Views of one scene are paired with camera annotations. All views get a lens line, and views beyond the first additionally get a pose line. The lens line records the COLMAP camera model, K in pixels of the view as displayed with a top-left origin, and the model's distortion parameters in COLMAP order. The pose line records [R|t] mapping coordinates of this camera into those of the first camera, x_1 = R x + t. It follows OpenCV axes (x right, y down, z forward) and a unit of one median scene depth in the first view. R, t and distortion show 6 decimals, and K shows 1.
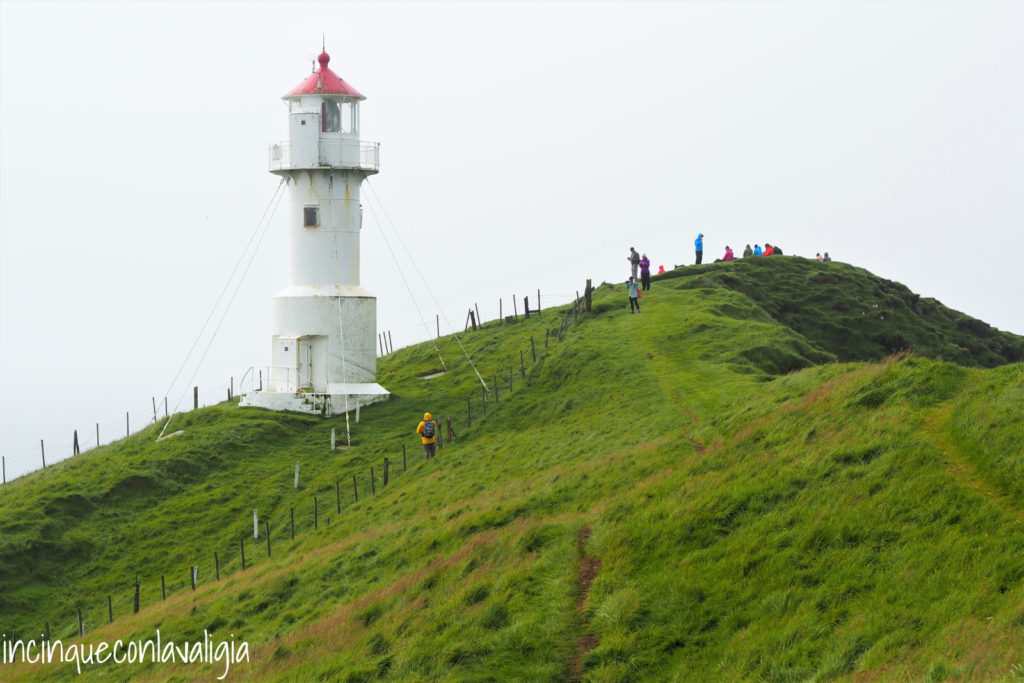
lens RADIAL K [[2680.5, 0, 512.0], [0, 2680.5, 341.5], [0, 0, 1]] dist [0.089491, 0.044780]
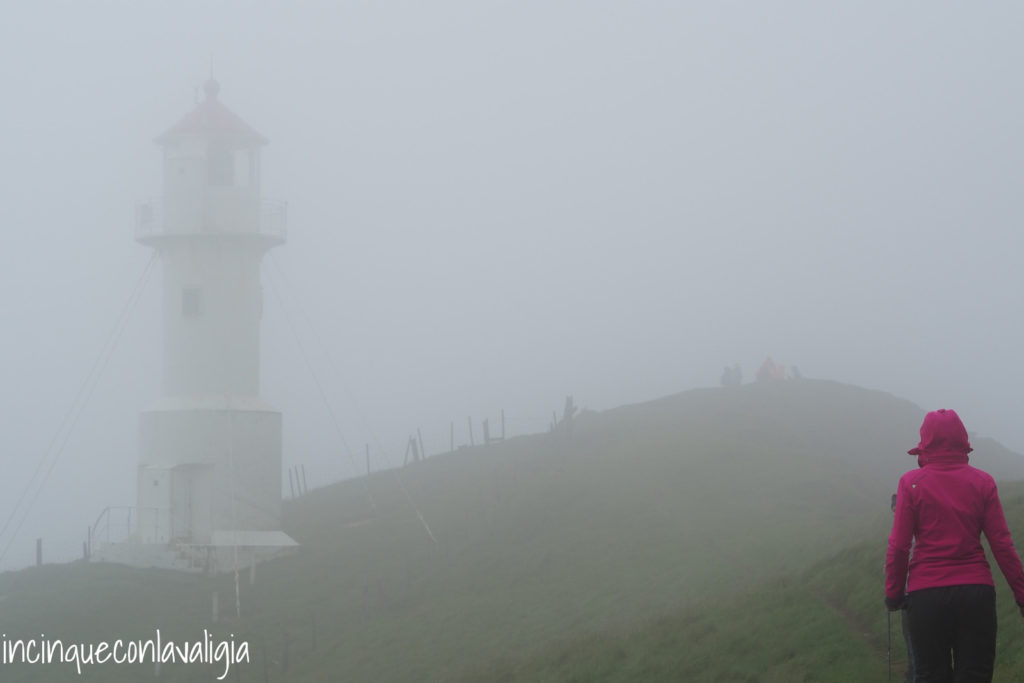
lens RADIAL K [[2680.5, 0, 512.0], [0, 2680.5, 341.5], [0, 0, 1]] dist [0.089491, 0.044780]
pose [[0.999786, 0.002036, 0.020592, -0.003129], [-0.000599, 0.997578, -0.069553, 0.014969], [-0.020684, 0.069526, 0.997366, 0.273078]]
